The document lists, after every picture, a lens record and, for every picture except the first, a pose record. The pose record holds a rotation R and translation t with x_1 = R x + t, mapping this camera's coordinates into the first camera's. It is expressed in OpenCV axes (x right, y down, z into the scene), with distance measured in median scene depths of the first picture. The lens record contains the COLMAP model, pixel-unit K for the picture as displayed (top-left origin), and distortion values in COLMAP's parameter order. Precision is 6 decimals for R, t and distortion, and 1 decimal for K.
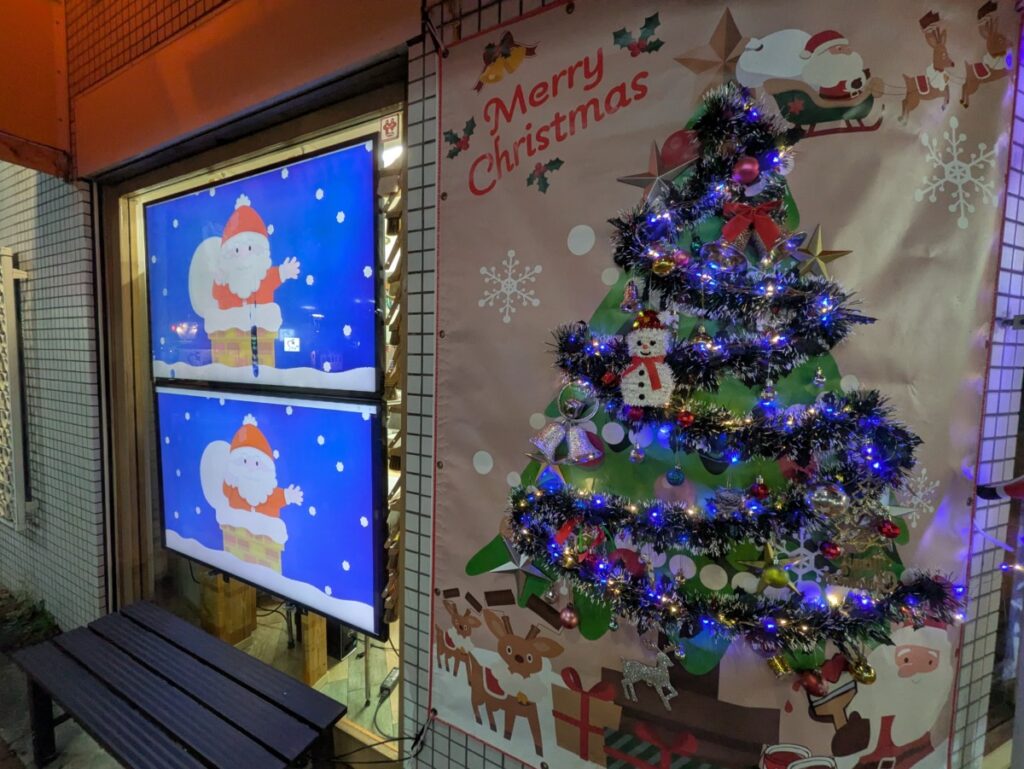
lens RADIAL K [[408.6, 0, 510.7], [0, 408.6, 387.7], [0, 0, 1]] dist [-0.000299, 0.000190]
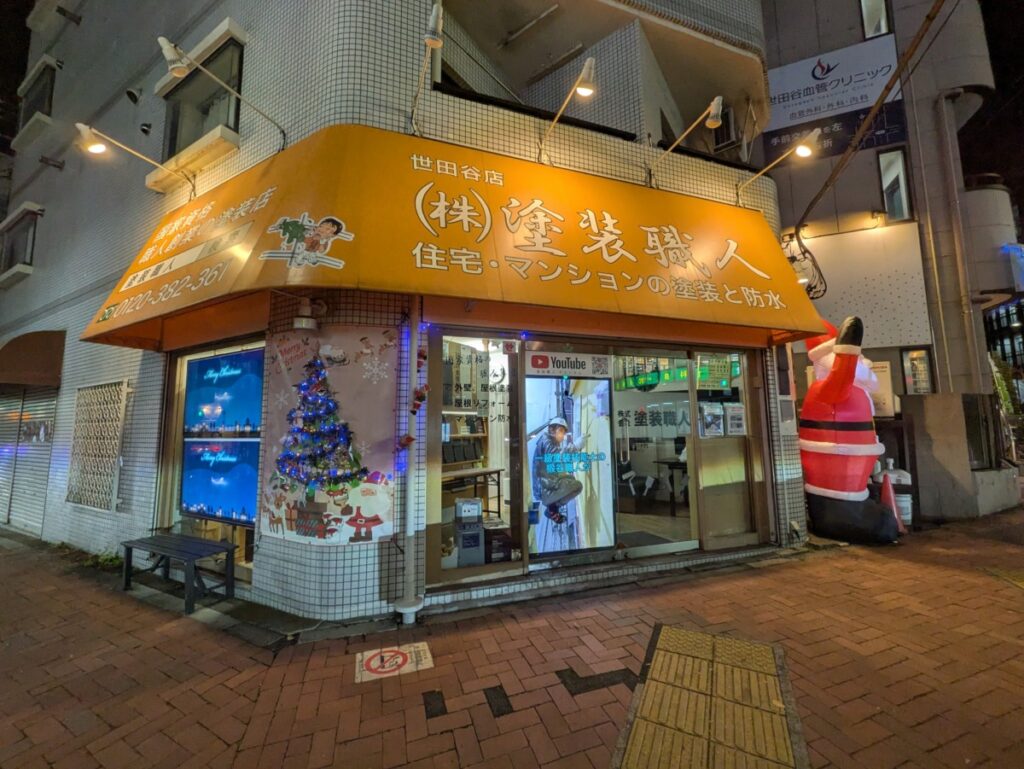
lens RADIAL K [[408.6, 0, 513.2], [0, 408.6, 383.4], [0, 0, 1]] dist [-0.000299, 0.000190]
pose [[0.998569, -0.039513, -0.036026, 2.425158], [0.032748, 0.984532, -0.172120, 0.342650], [0.042270, 0.170694, 0.984417, -2.800238]]
